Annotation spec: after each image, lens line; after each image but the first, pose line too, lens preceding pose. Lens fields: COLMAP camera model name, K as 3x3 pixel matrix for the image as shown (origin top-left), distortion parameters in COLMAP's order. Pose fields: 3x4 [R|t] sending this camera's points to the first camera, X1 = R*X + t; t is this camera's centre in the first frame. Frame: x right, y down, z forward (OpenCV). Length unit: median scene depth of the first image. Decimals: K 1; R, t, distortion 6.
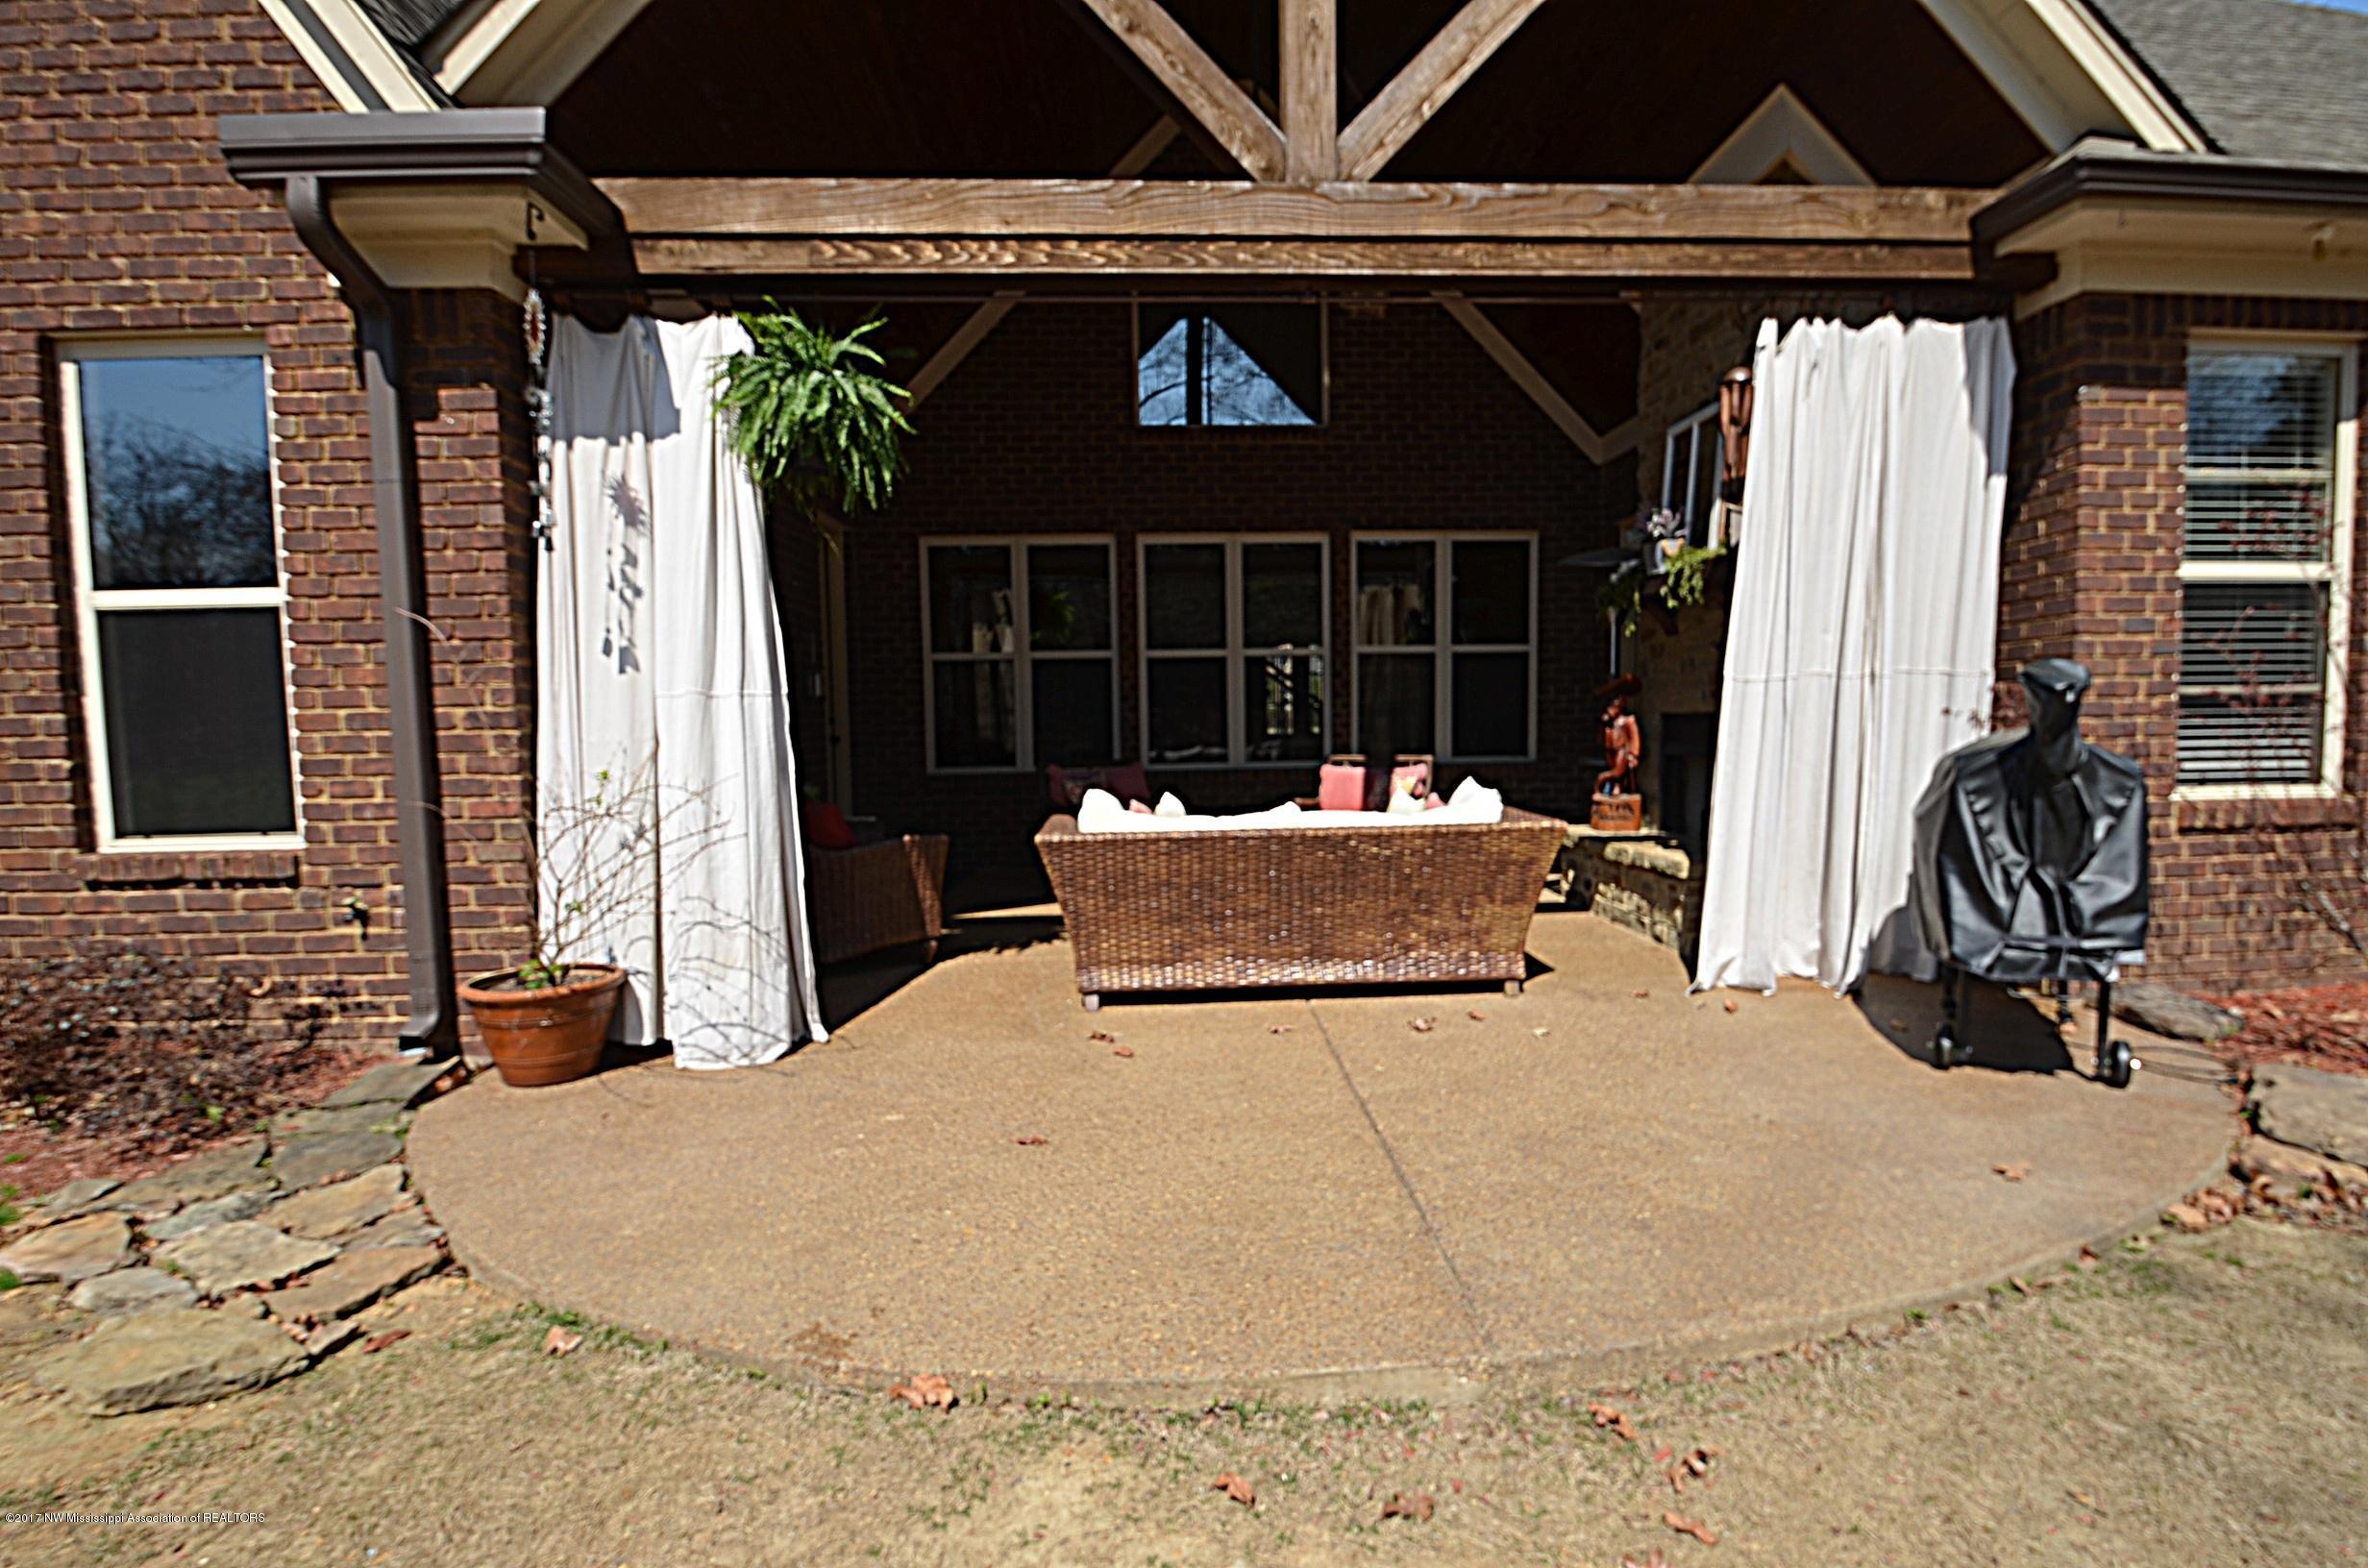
lens RADIAL K [[1187.4, 0, 1177.2], [0, 1187.4, 796.8], [0, 0, 1]] dist [-0.024473, -0.000653]
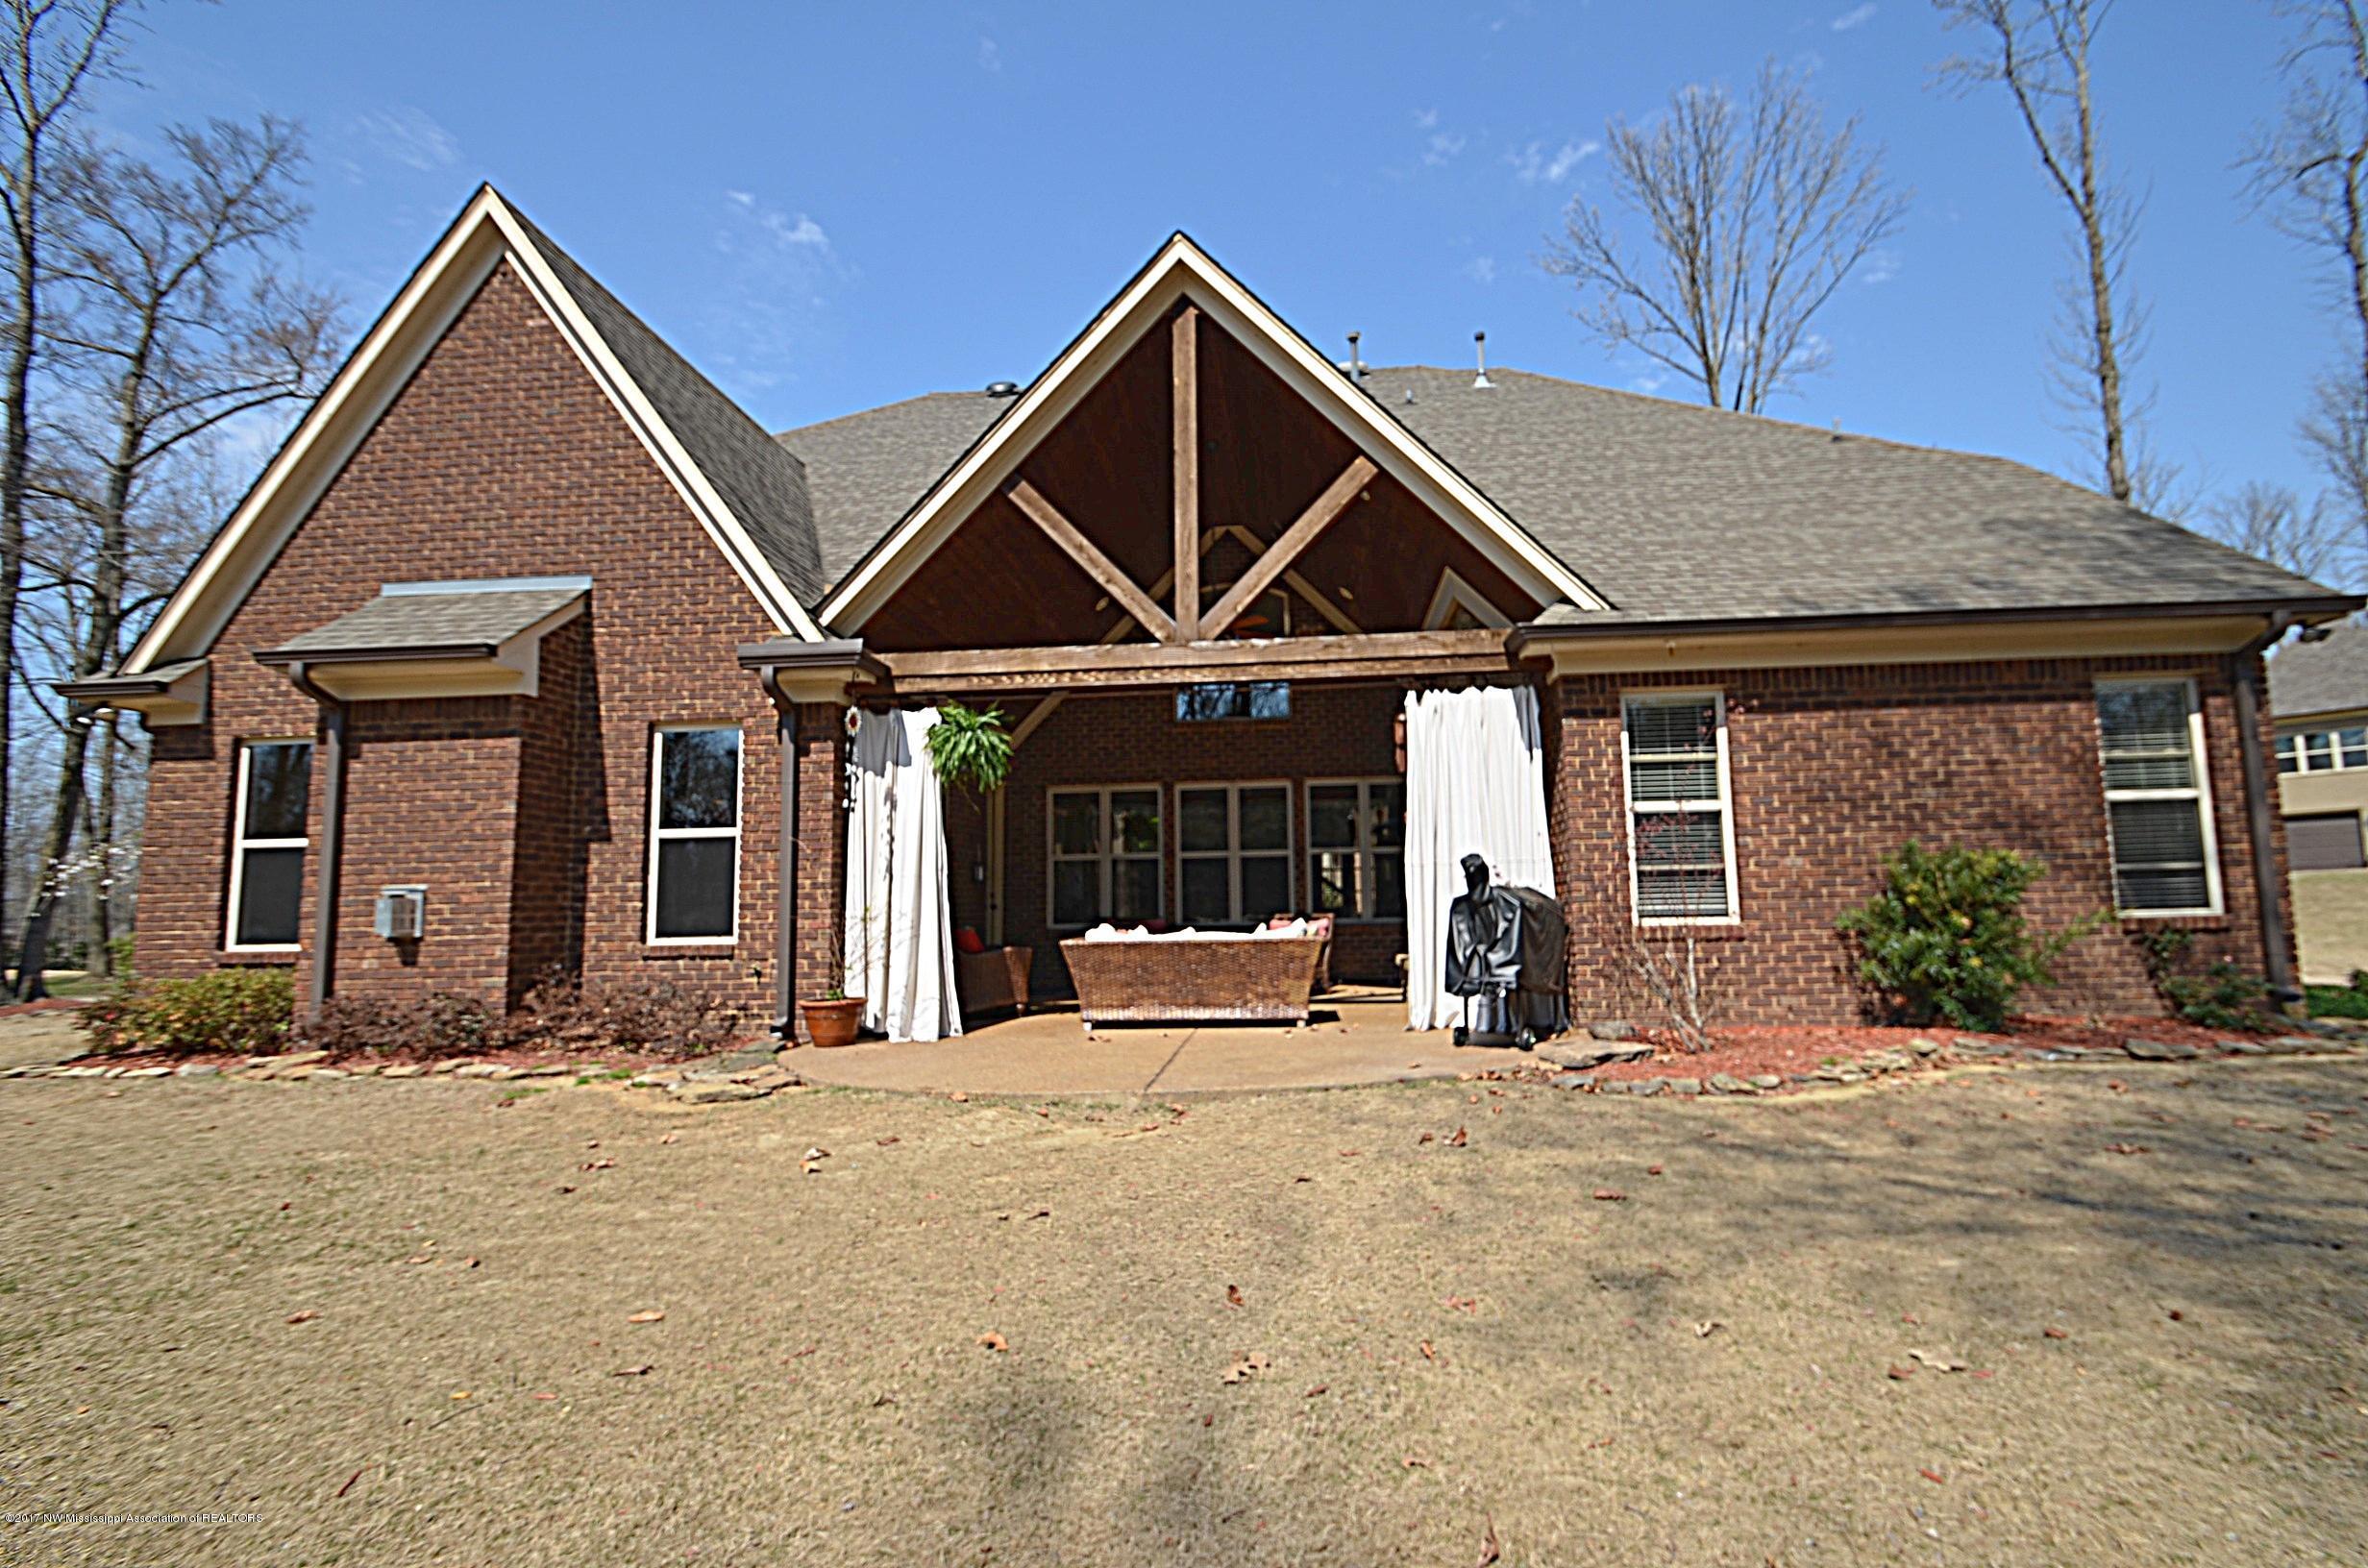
lens RADIAL K [[1035.4, 0, 1197.1], [0, 1035.4, 774.8], [0, 0, 1]] dist [0.009034, -0.001205]
pose [[0.990436, -0.018307, -0.136754, 0.403155], [-0.009036, 0.980425, -0.196686, 0.109926], [0.137678, 0.196041, 0.970882, -0.862889]]
